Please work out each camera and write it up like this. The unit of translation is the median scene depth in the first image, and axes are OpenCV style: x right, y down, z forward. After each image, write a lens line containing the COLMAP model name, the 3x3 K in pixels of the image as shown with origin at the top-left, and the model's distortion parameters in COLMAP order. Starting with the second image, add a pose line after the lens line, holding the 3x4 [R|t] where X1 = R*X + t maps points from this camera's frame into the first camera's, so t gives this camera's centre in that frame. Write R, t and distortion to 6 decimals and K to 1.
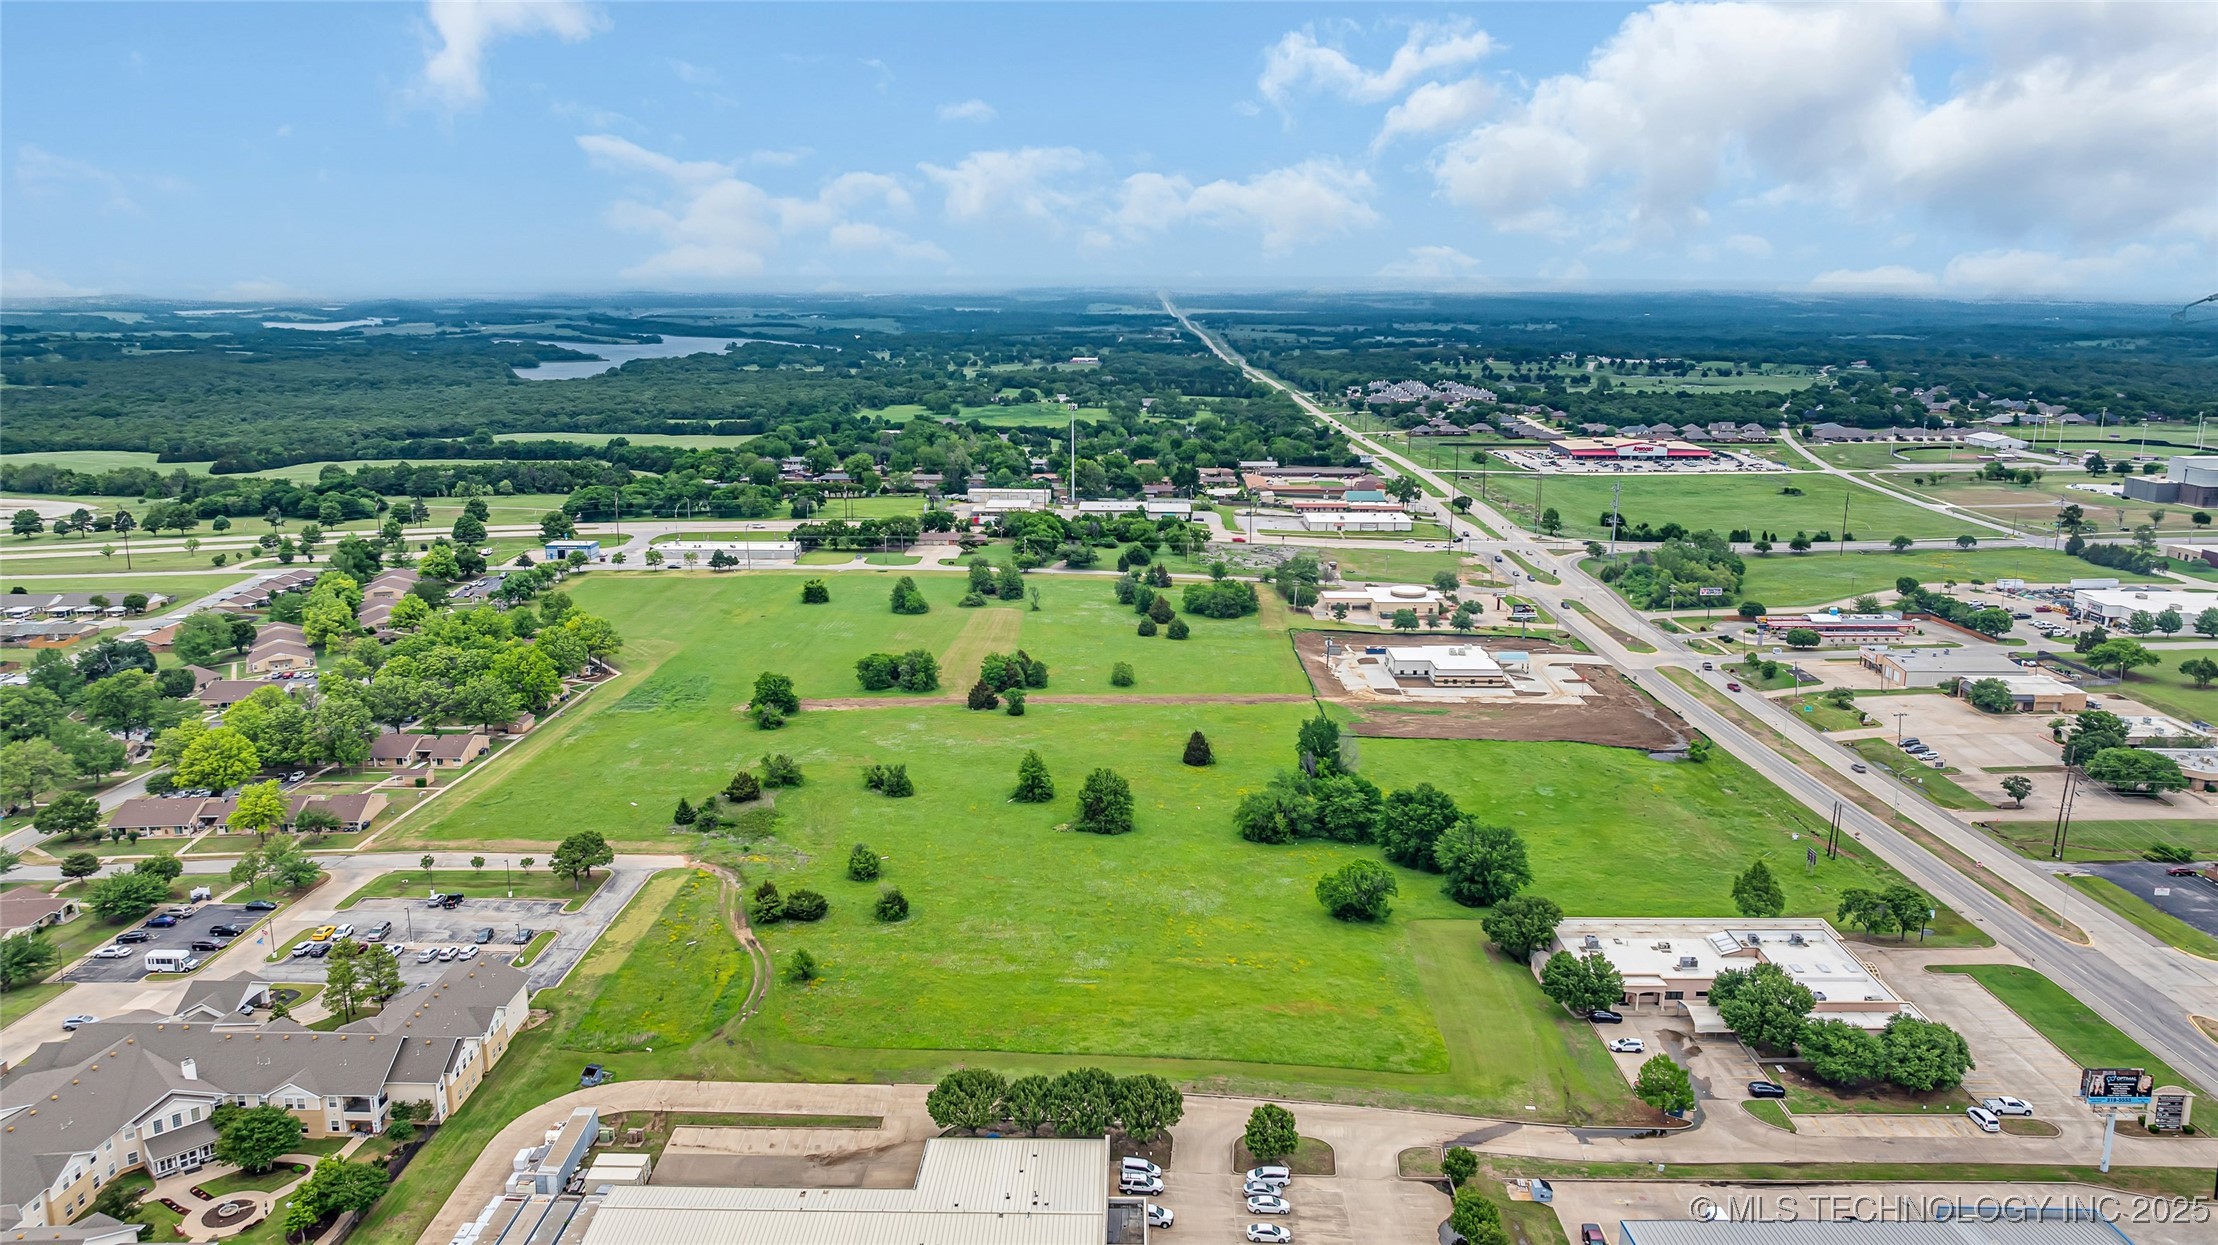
lens RADIAL K [[1558.0, 0, 1115.7], [0, 1558.0, 706.7], [0, 0, 1]] dist [-0.014087, -0.002455]
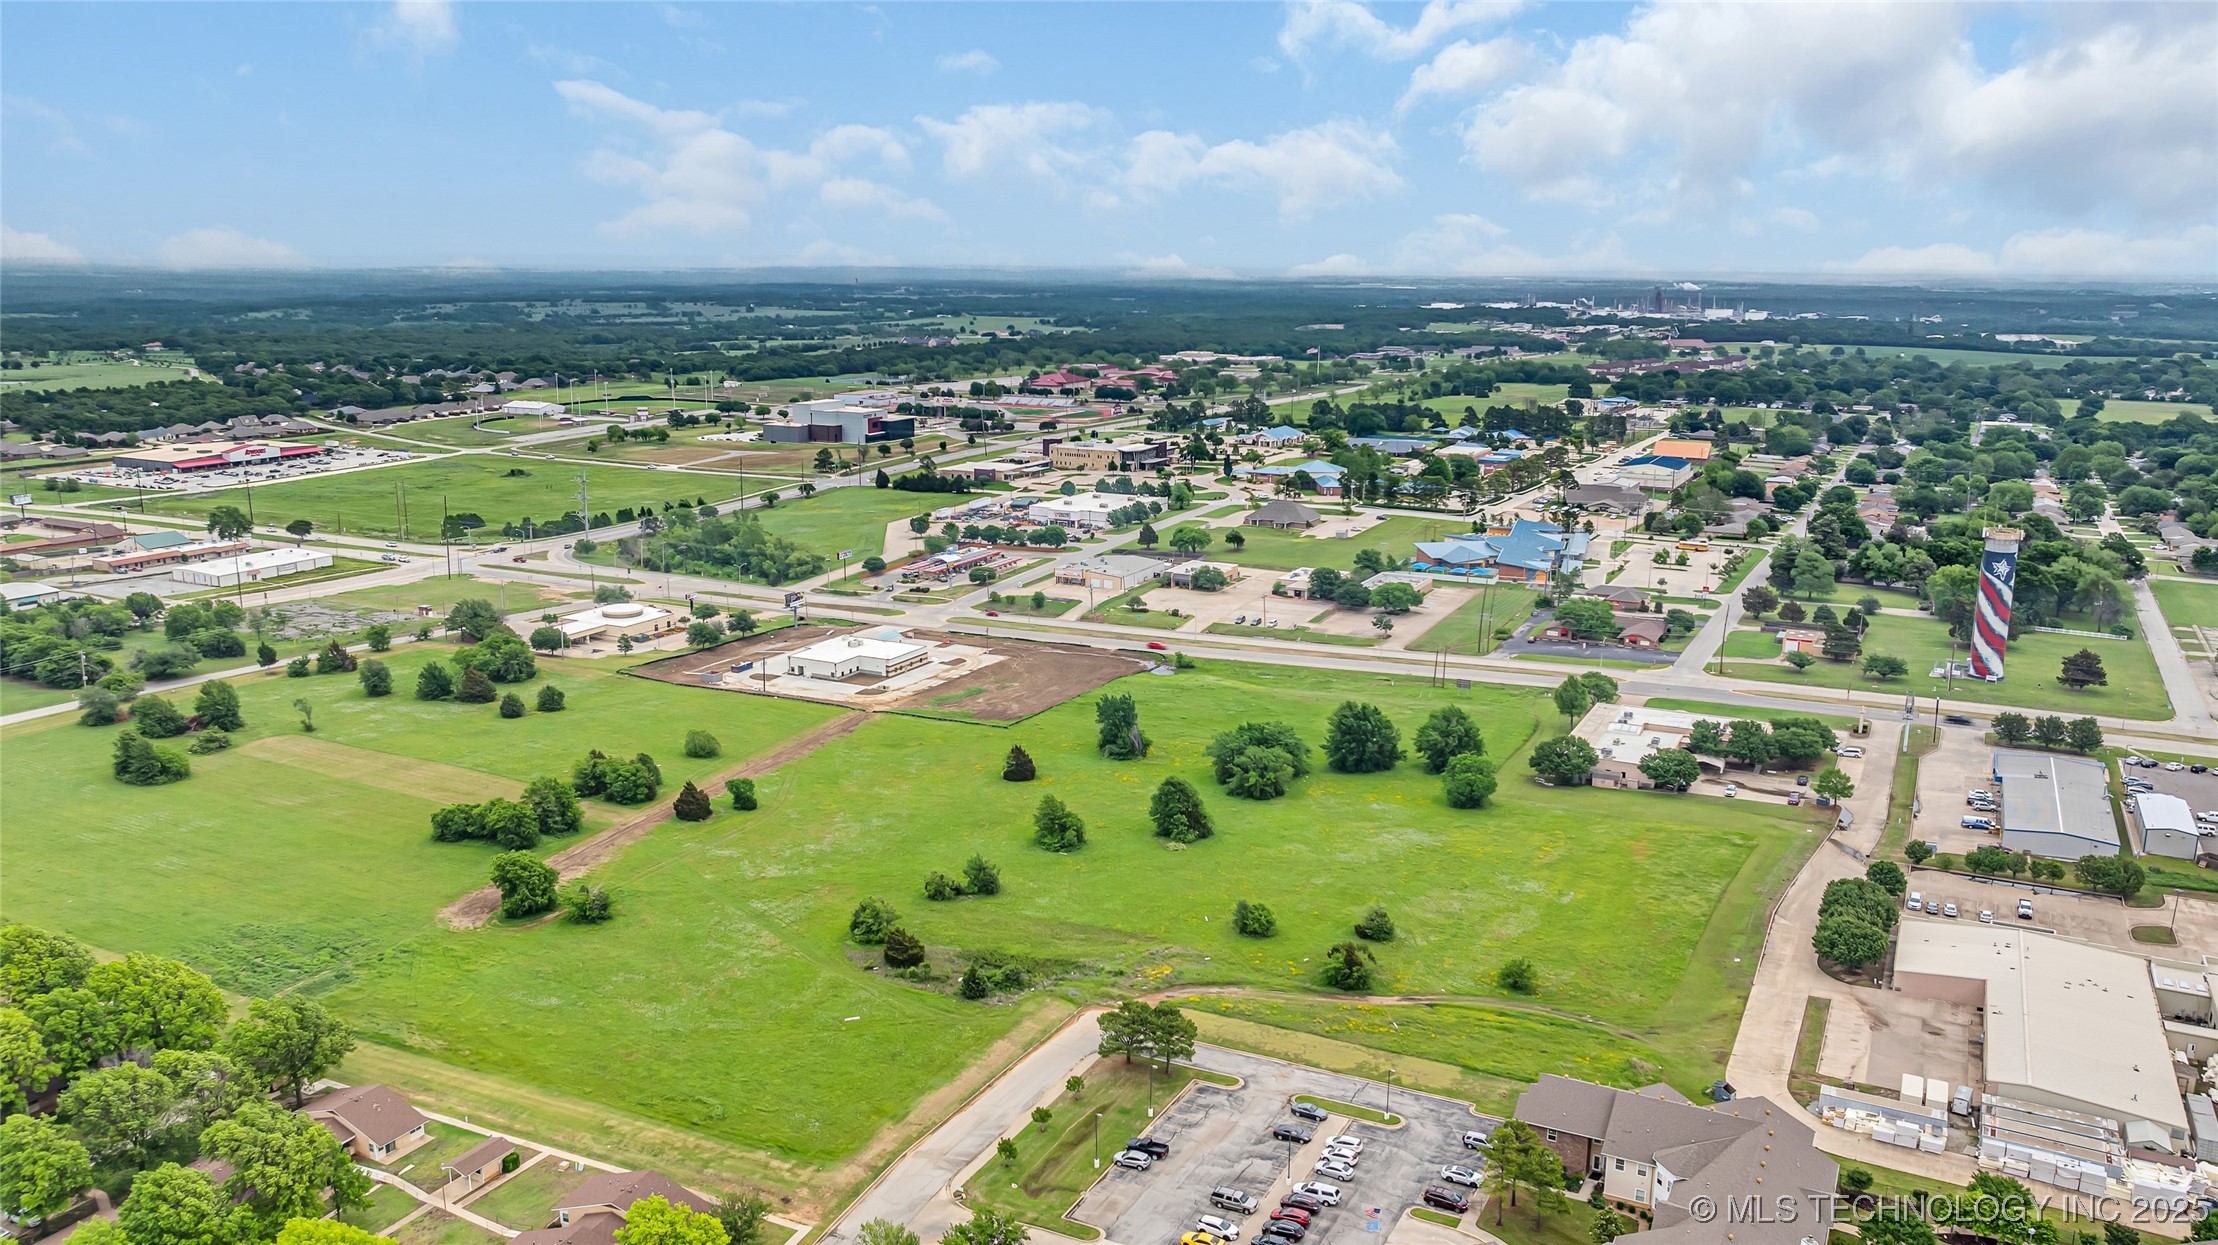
lens RADIAL K [[1657.2, 0, 1133.8], [0, 1657.2, 625.1], [0, 0, 1]] dist [-0.006915, -0.010465]
pose [[0.437279, -0.196316, 0.877637, -0.900746], [0.235375, 0.966850, 0.098997, -0.158015], [-0.867978, 0.163285, 0.468991, 0.522942]]
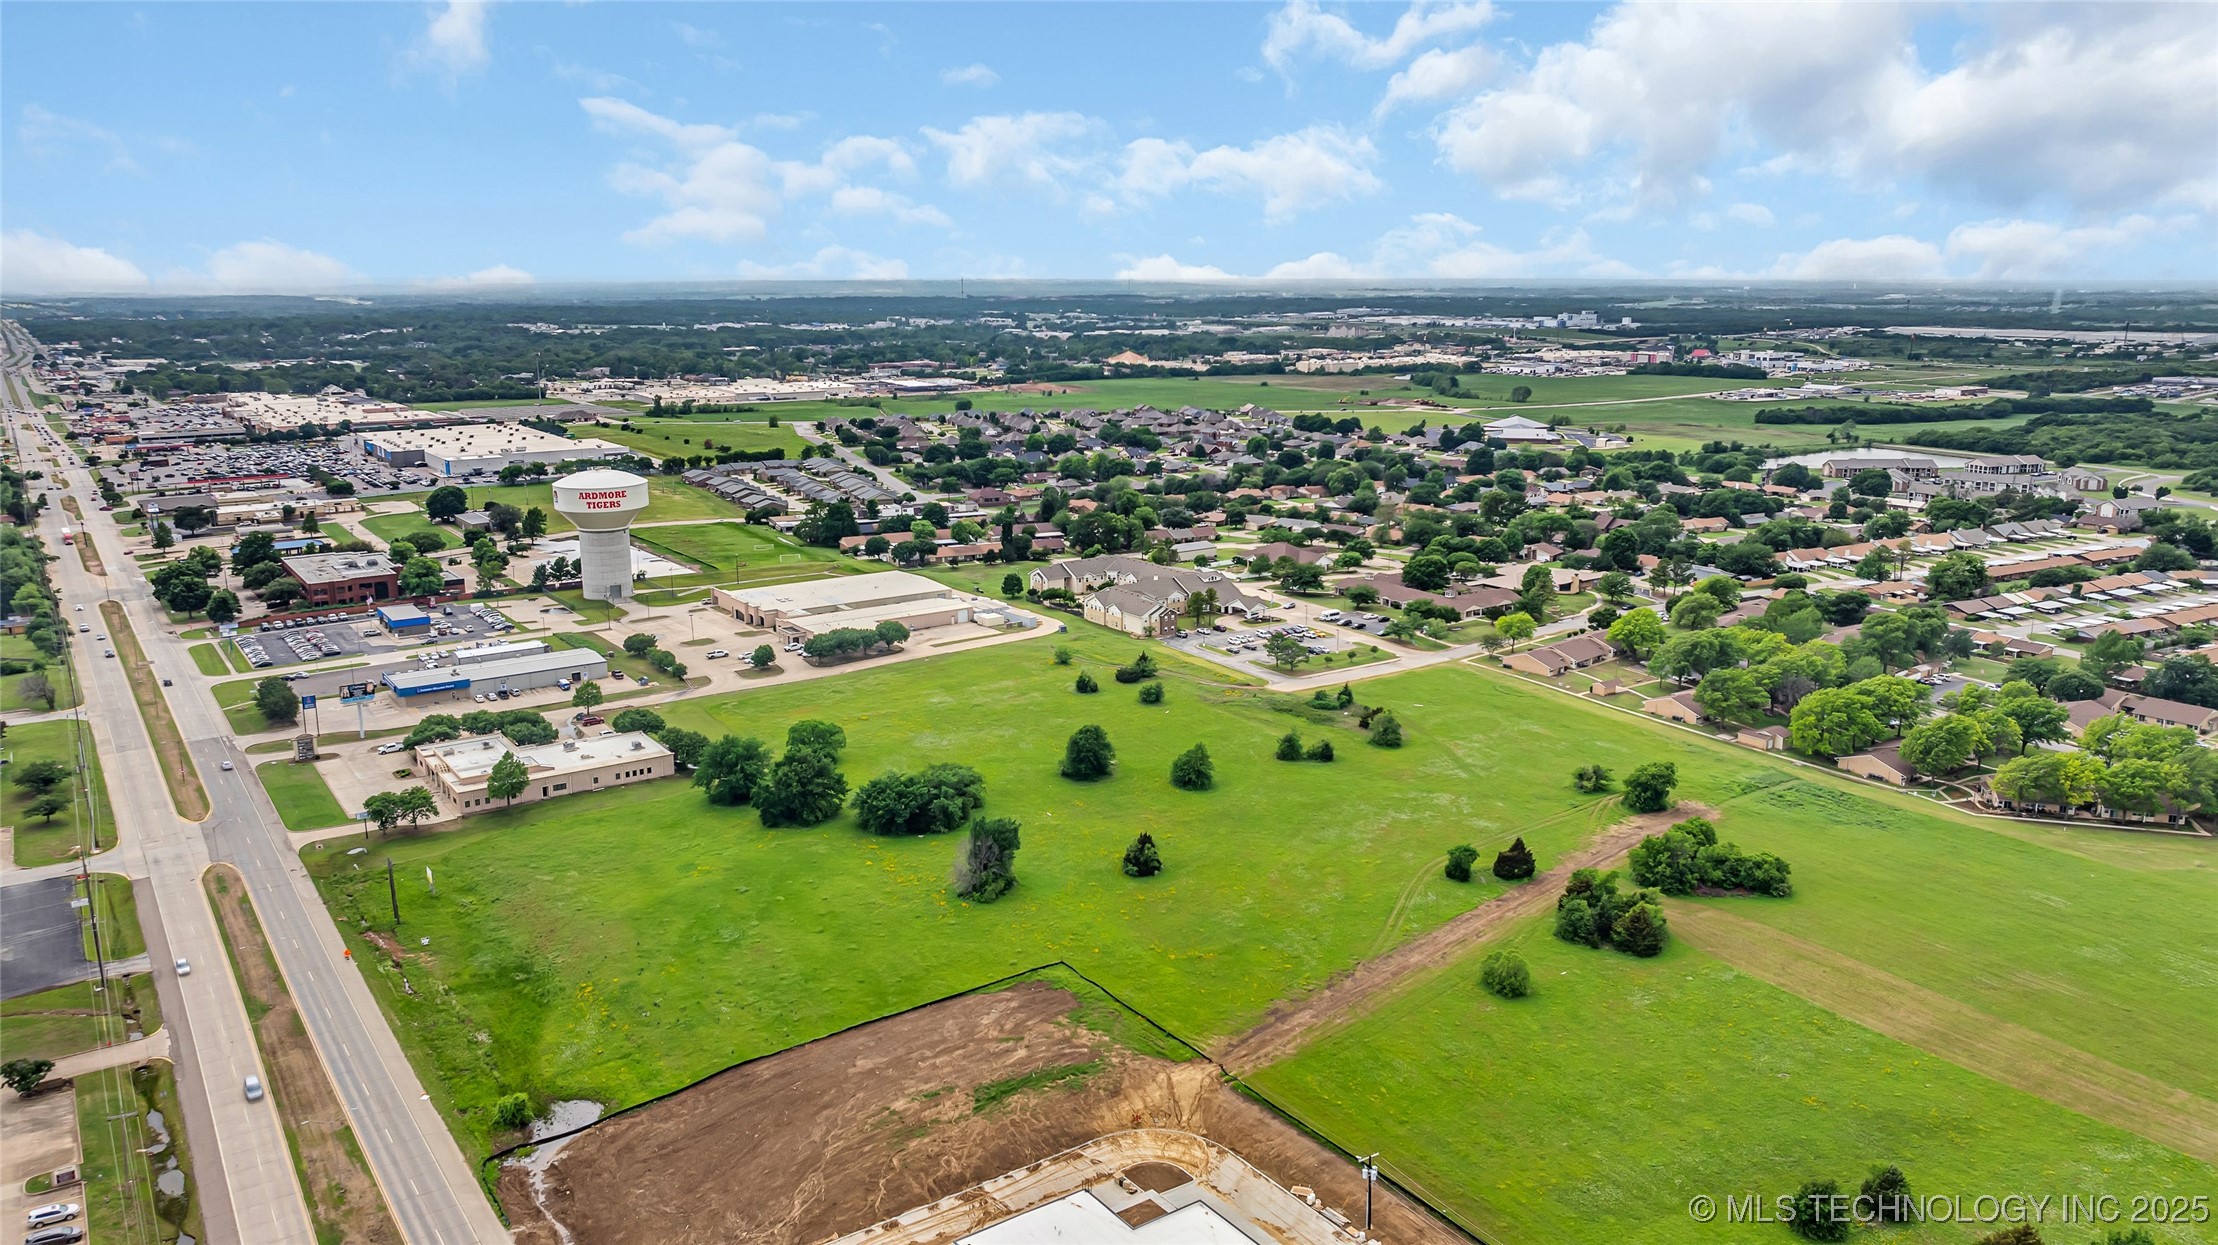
lens RADIAL K [[1565.1, 0, 1109.0], [0, 1565.1, 622.5], [0, 0, 1]] dist [-0.010893, -0.003672]
pose [[-0.808684, 0.129609, -0.573787, 0.606240], [-0.158060, 0.891677, 0.424181, -0.495461], [0.566610, 0.433721, -0.700599, 1.746171]]
